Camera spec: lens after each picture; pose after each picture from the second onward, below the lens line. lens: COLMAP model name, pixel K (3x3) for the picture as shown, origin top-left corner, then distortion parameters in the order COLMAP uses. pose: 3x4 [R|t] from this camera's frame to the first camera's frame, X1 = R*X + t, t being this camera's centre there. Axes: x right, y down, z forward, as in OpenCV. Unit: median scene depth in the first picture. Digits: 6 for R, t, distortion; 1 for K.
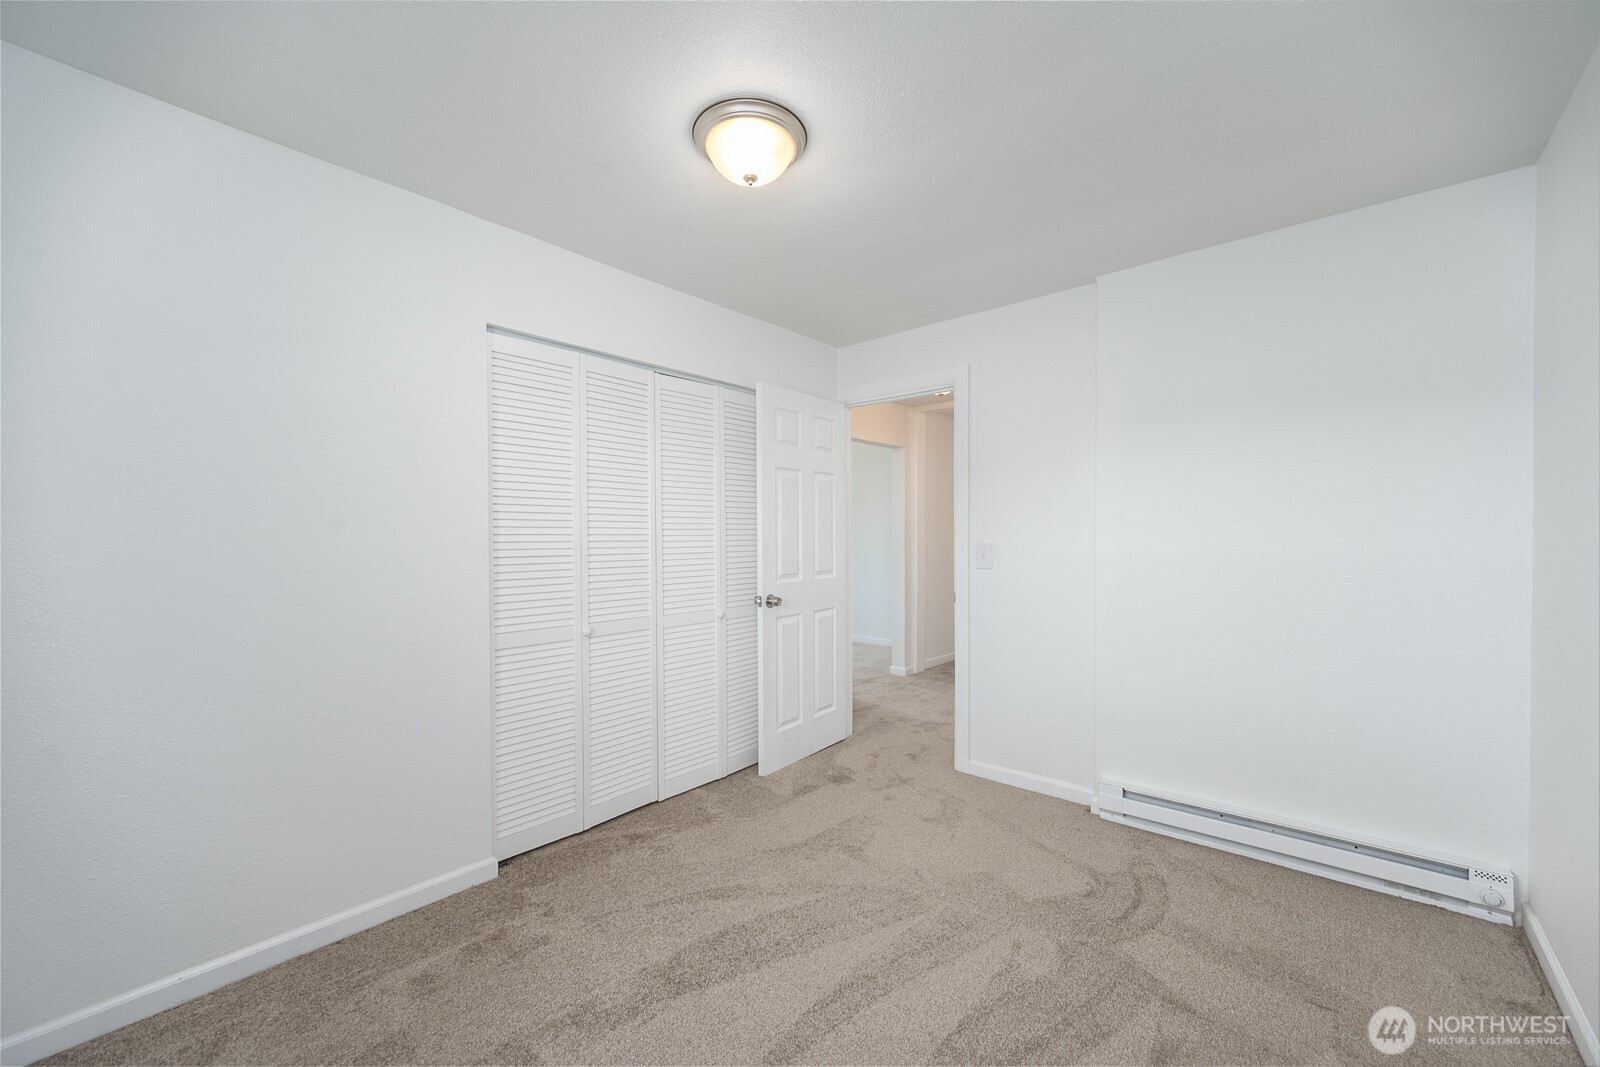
lens RADIAL K [[644.8, 0, 801.5], [0, 644.8, 529.1], [0, 0, 1]] dist [0.001841, -0.000001]
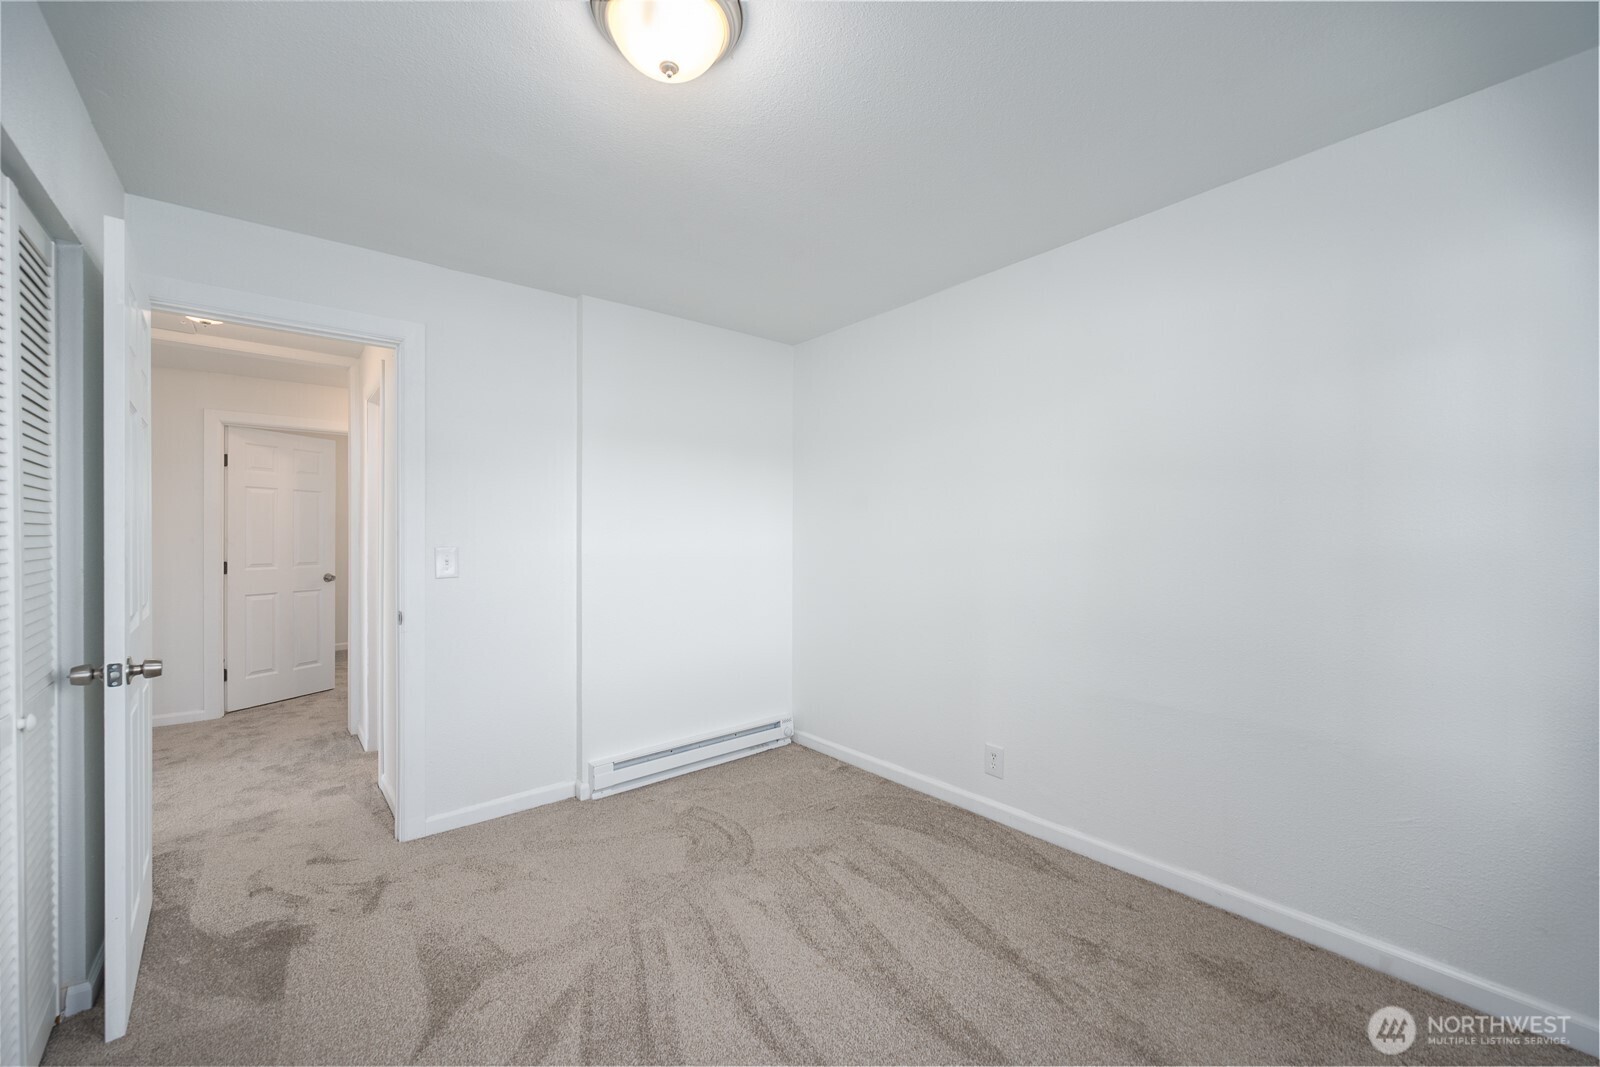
lens RADIAL K [[644.8, 0, 799.9], [0, 644.8, 526.5], [0, 0, 1]] dist [0.001841, -0.000001]
pose [[0.151054, 0.016701, 0.988384, -0.555142], [-0.002380, 0.999861, -0.016531, 0.009099], [-0.988523, 0.000145, 0.151072, 0.498411]]
